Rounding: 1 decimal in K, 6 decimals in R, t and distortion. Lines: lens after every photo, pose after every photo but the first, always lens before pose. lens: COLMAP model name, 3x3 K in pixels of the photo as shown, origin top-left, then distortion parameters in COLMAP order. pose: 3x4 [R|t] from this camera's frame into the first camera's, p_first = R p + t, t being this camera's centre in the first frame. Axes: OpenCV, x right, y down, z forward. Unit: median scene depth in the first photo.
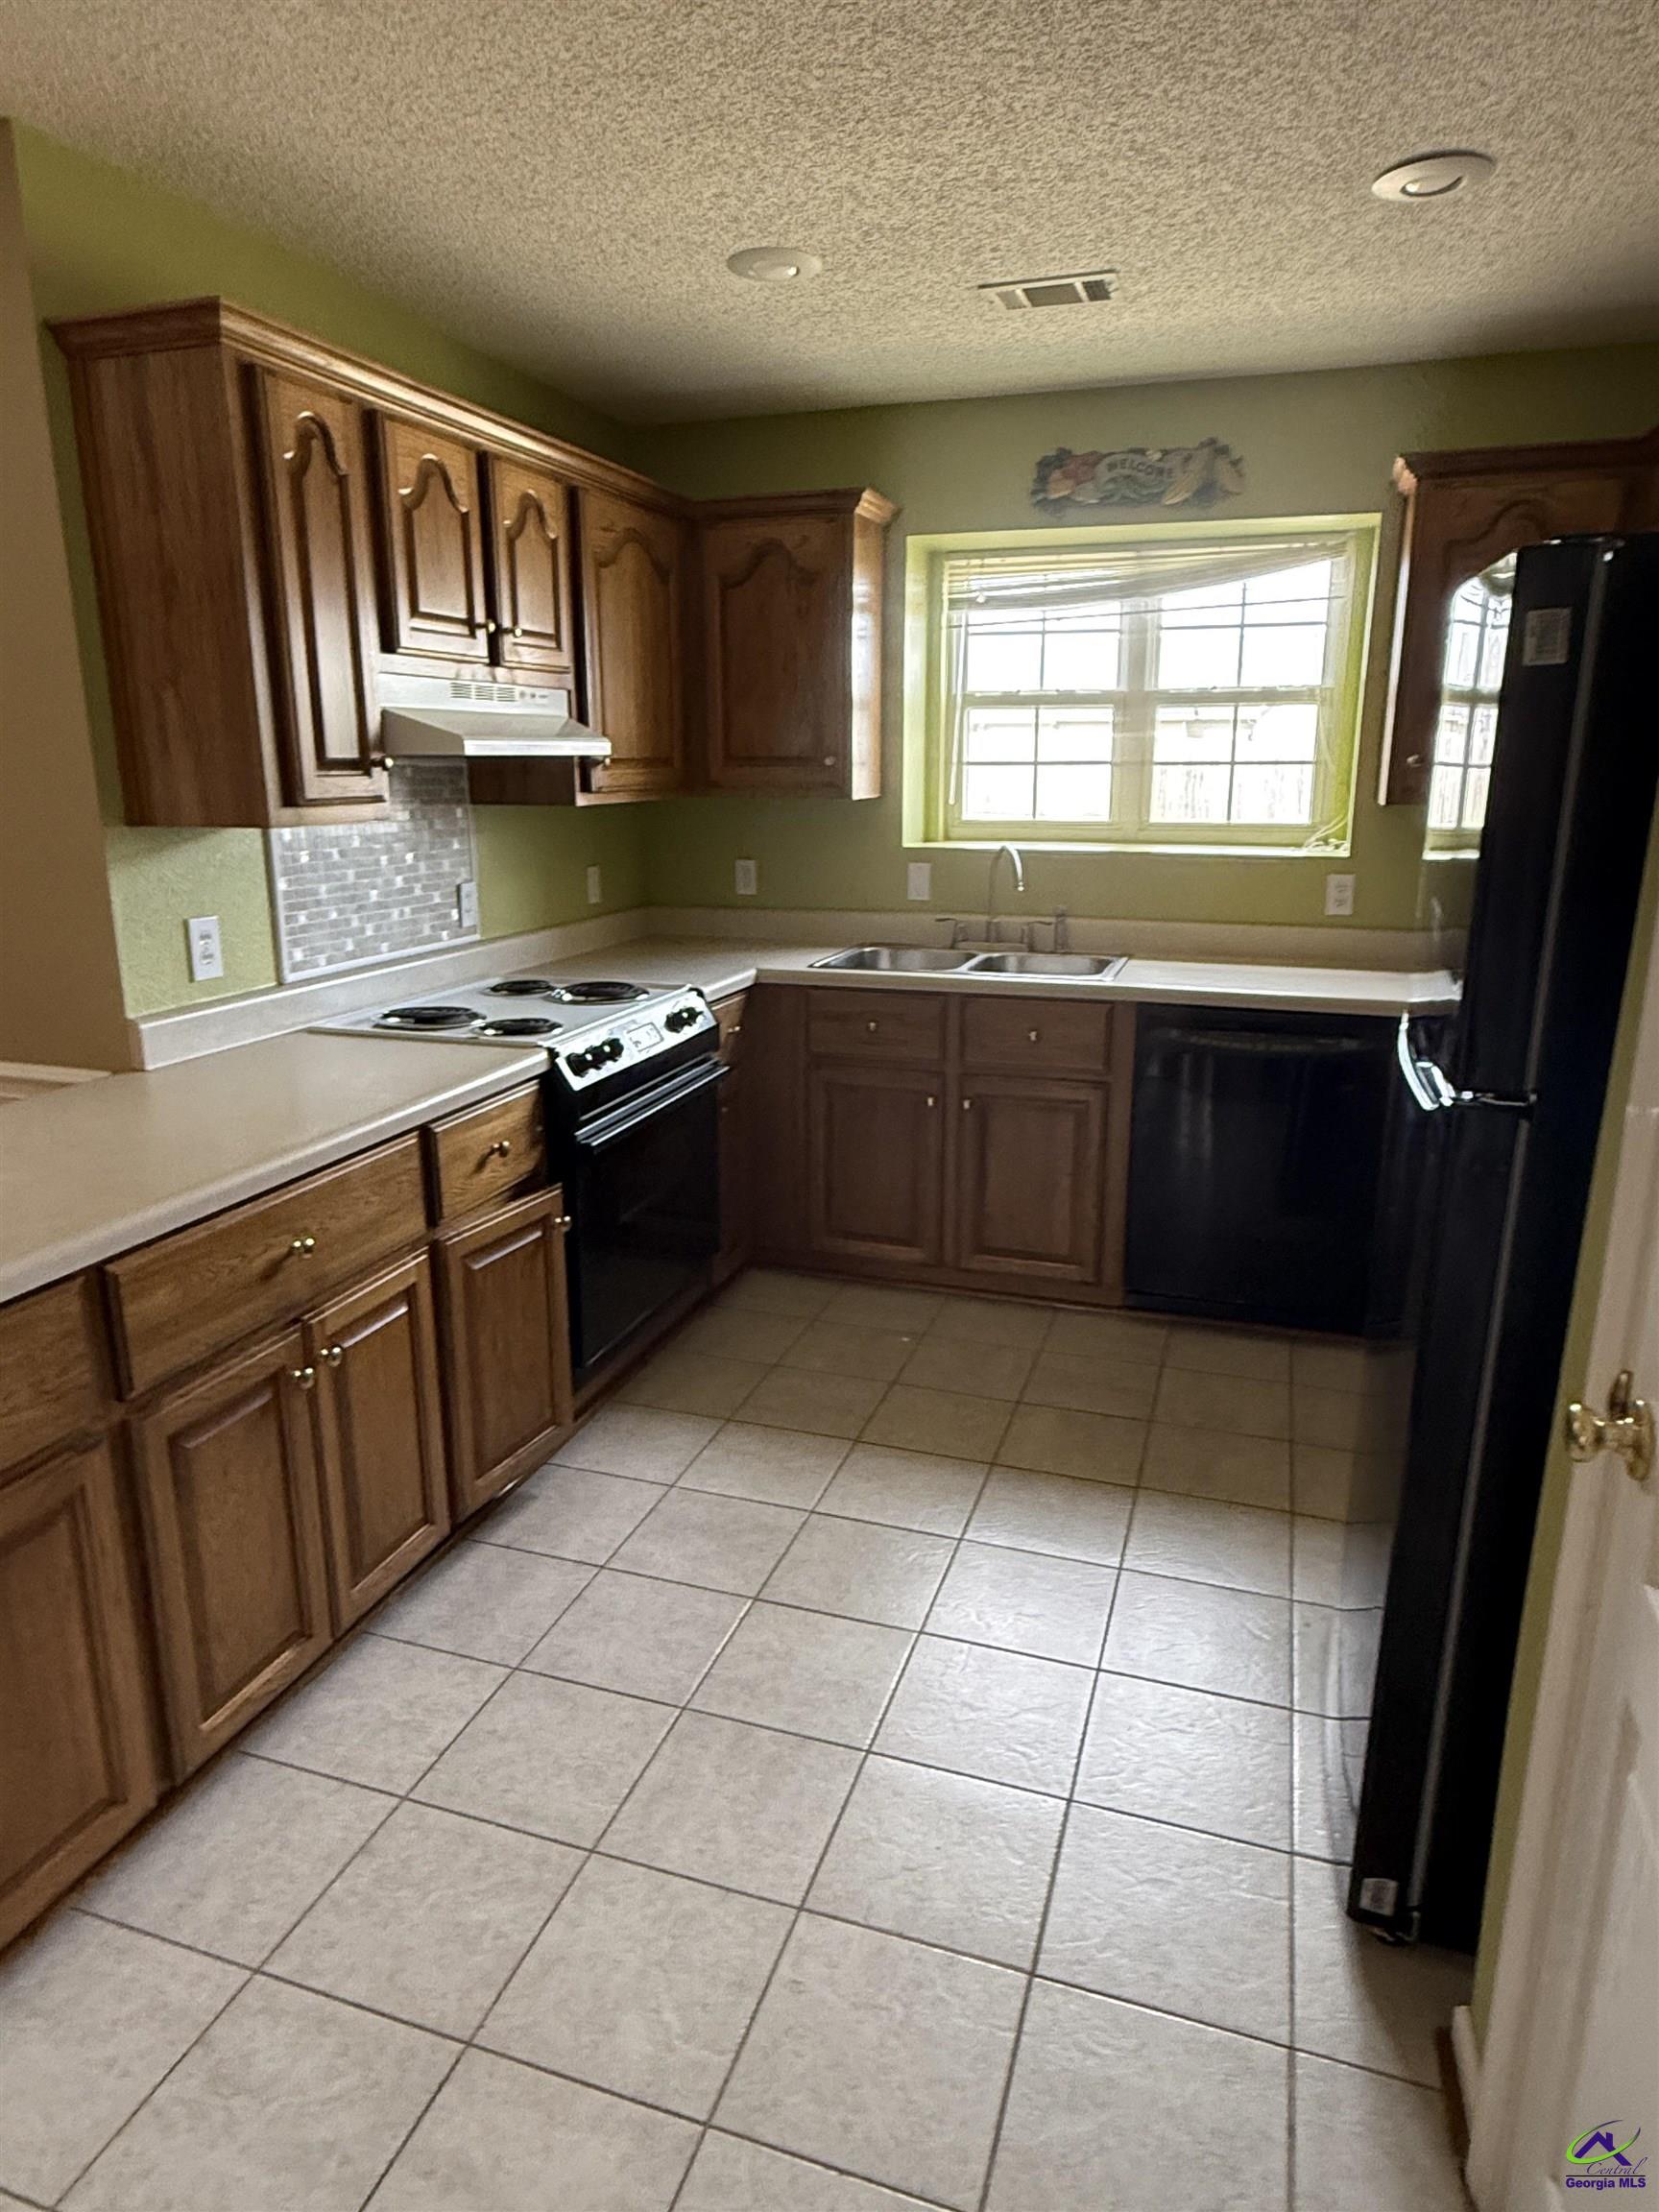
lens RADIAL K [[1357.8, 0, 826.8], [0, 1357.8, 1105.4], [0, 0, 1]] dist [0.001852, -0.001450]
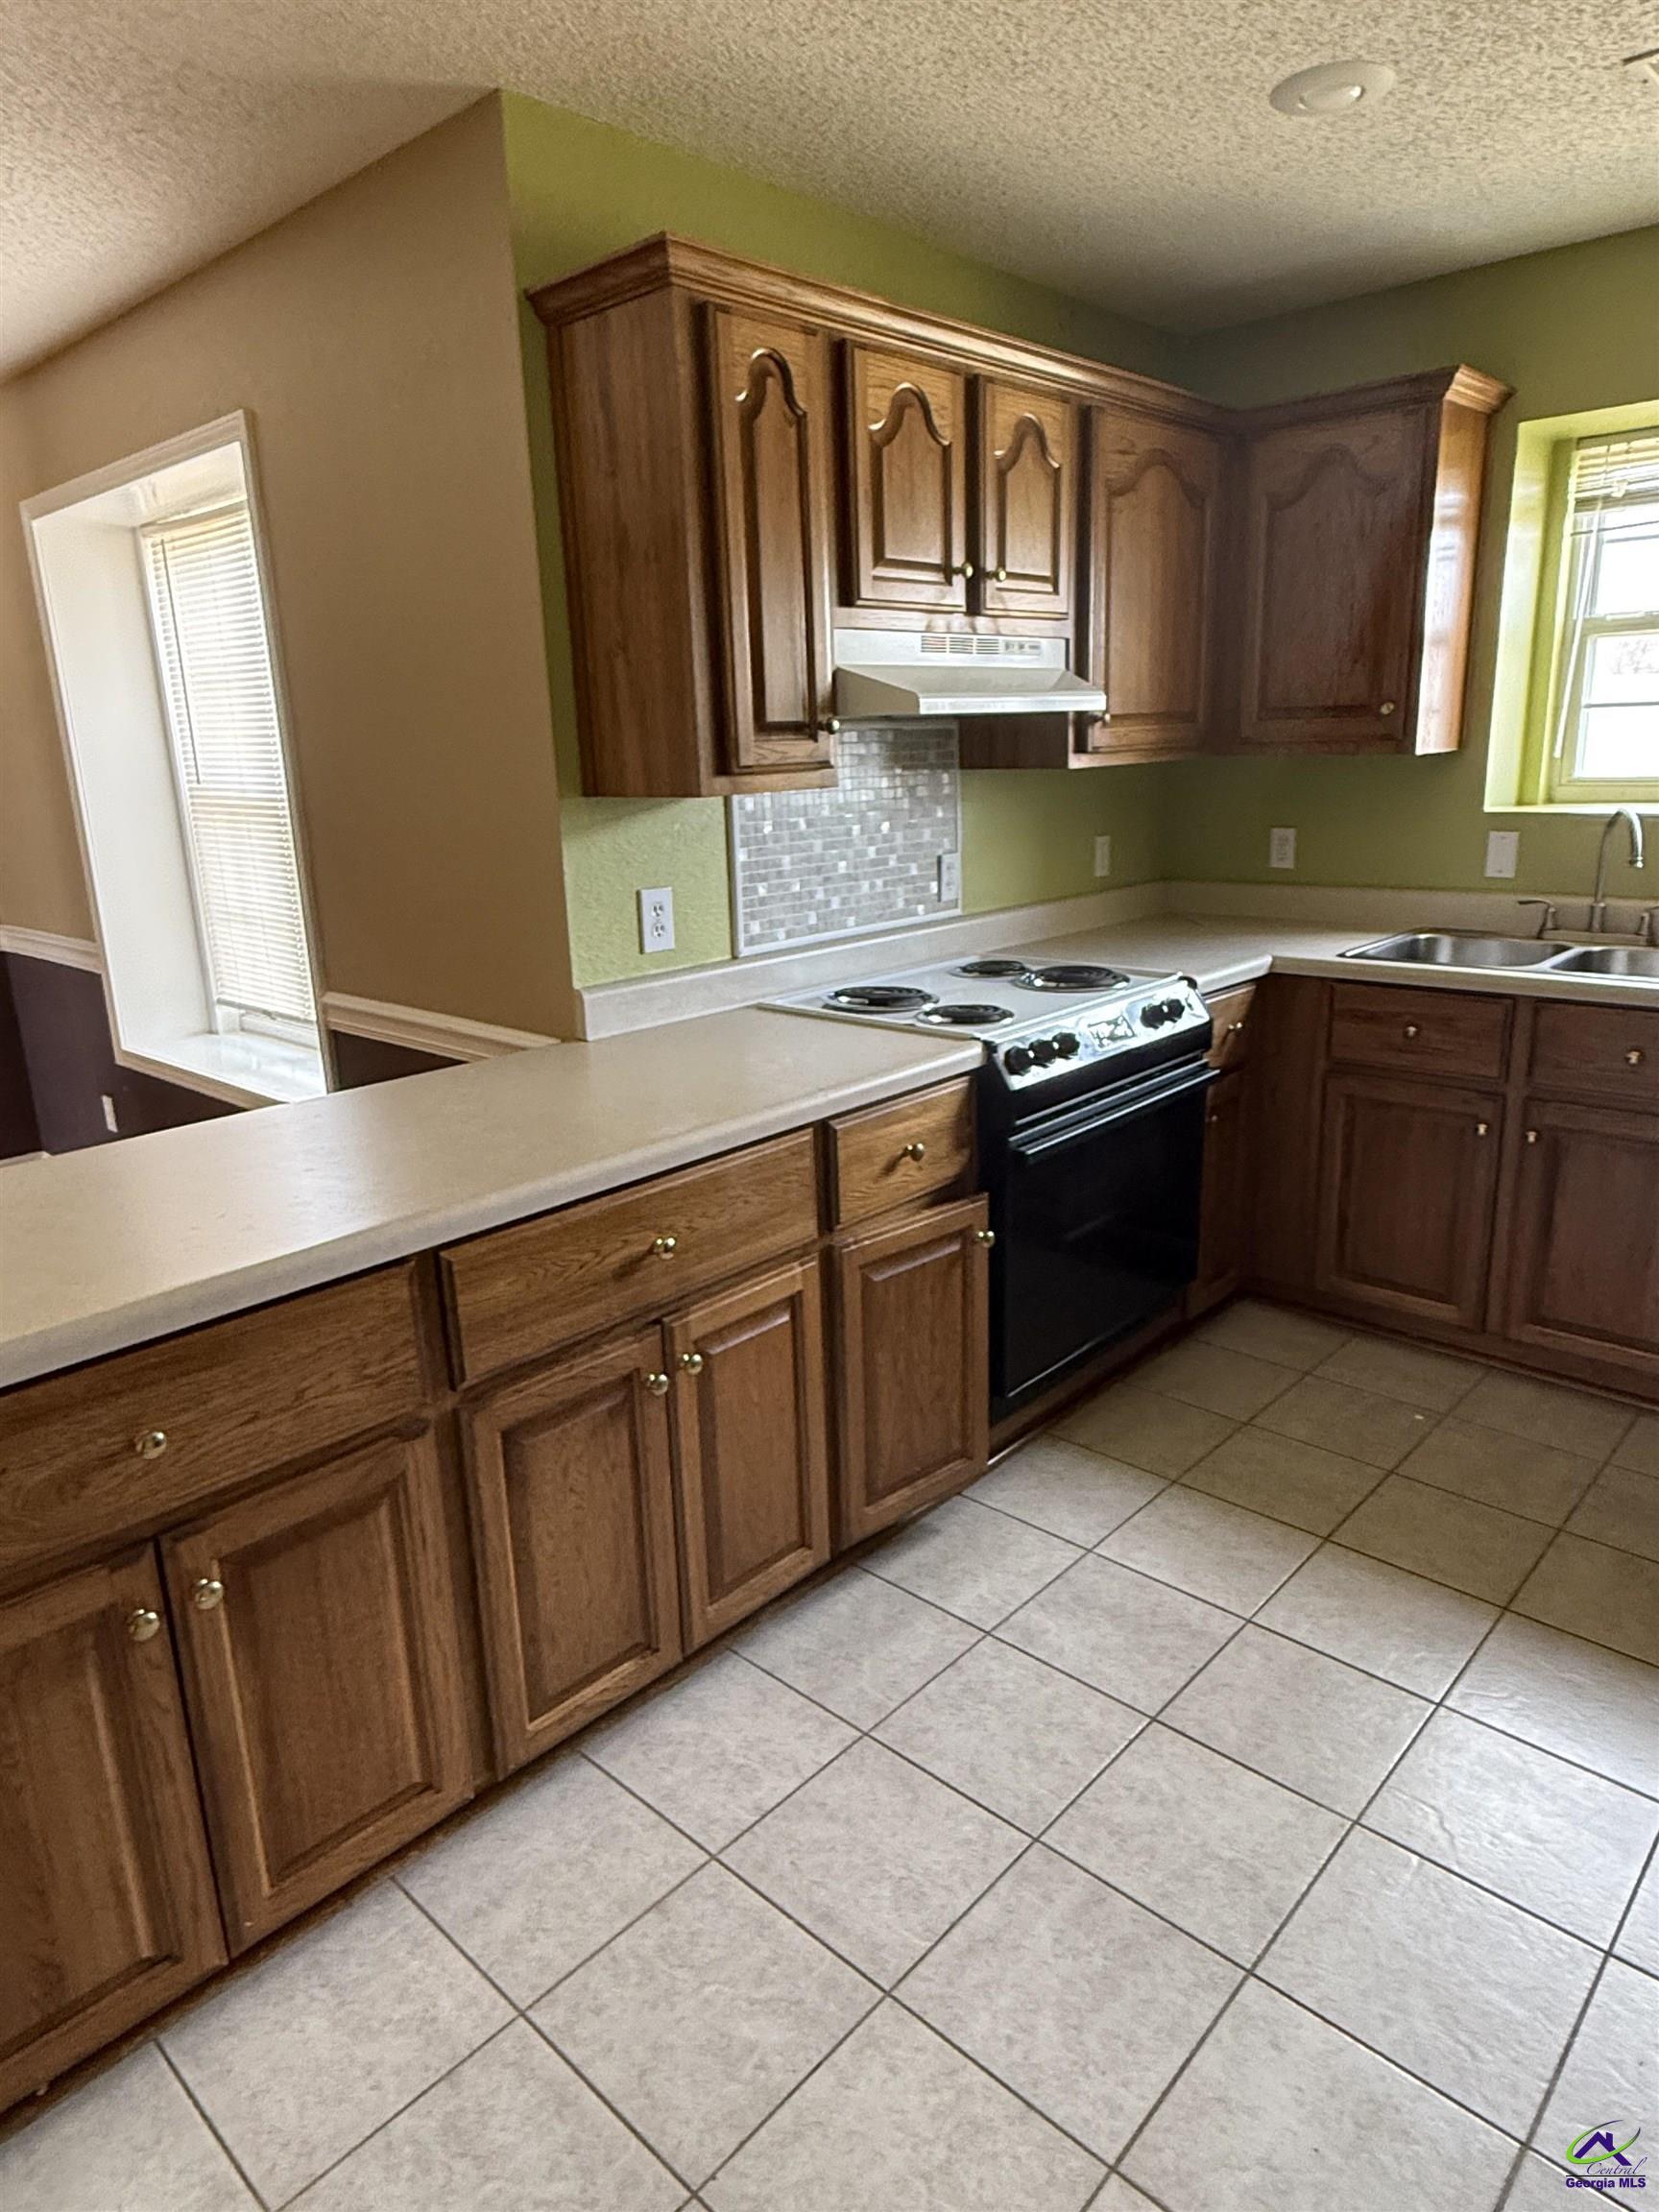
lens RADIAL K [[1357.8, 0, 825.7], [0, 1357.8, 1099.2], [0, 0, 1]] dist [0.001852, -0.001450]
pose [[0.909339, 0.080203, -0.408252, 0.066373], [-0.072141, 0.996775, 0.035133, -0.027837], [0.409754, -0.002496, 0.912193, 0.140959]]
